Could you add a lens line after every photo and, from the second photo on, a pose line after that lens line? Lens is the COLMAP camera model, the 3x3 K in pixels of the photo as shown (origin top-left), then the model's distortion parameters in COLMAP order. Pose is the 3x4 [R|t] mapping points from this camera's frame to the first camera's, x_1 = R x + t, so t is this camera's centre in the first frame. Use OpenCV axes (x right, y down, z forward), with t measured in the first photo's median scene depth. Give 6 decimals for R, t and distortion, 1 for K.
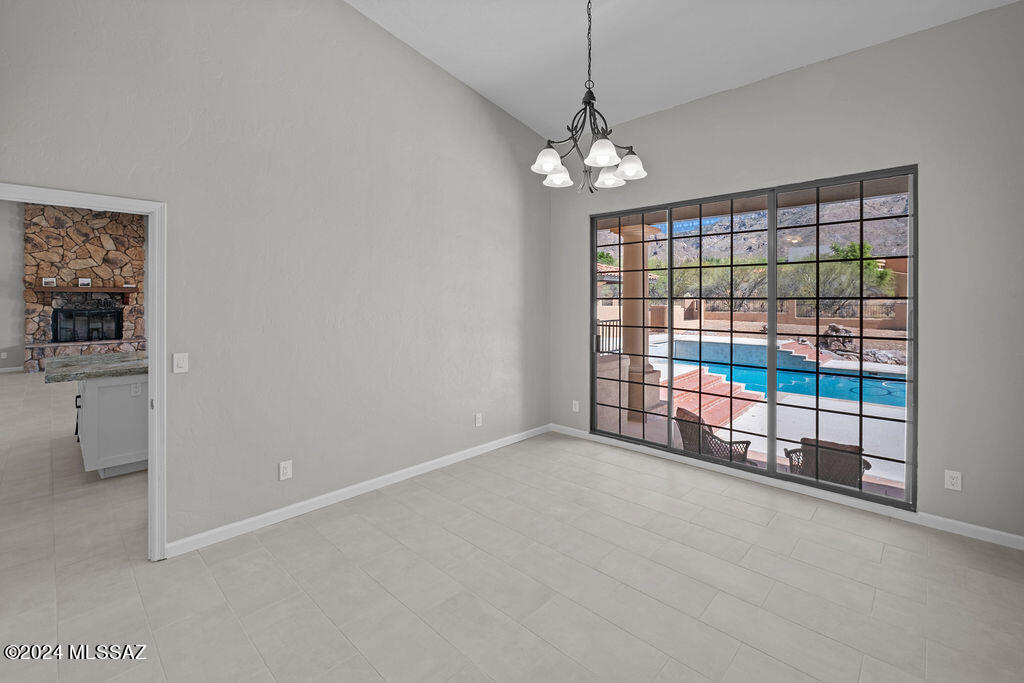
lens RADIAL K [[441.6, 0, 508.9], [0, 441.6, 301.5], [0, 0, 1]] dist [-0.000892, -0.000476]
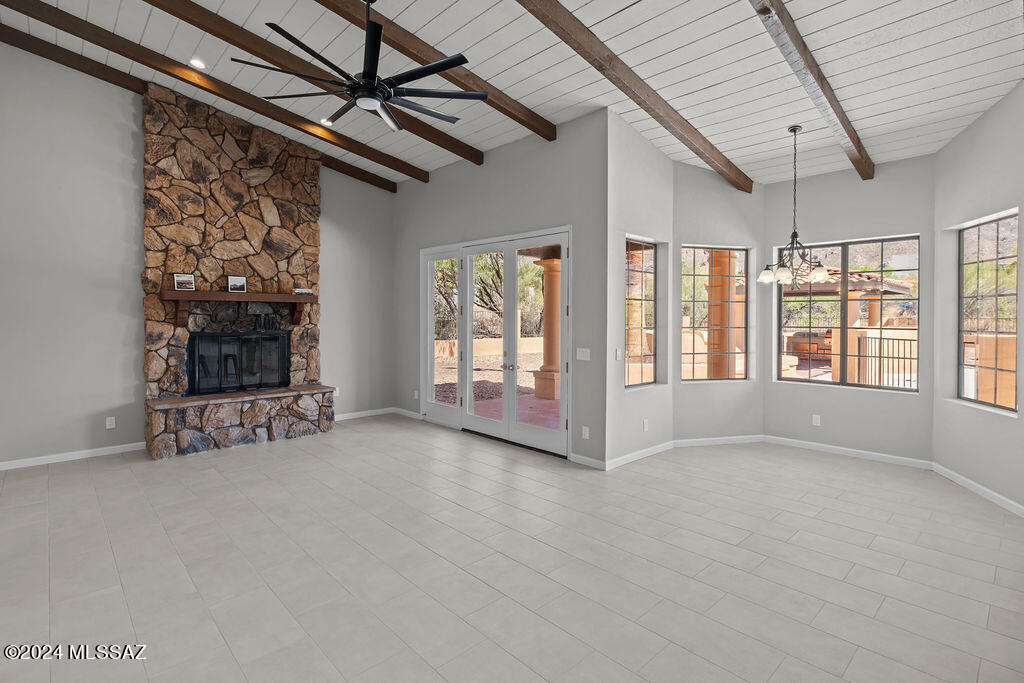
lens RADIAL K [[494.2, 0, 506.2], [0, 494.2, 319.4], [0, 0, 1]] dist [-0.005544, 0.000277]
pose [[0.998588, 0.003499, -0.053013, -0.612966], [-0.003345, 0.999990, 0.002987, -0.002417], [0.053022, -0.002806, 0.998589, 0.420086]]
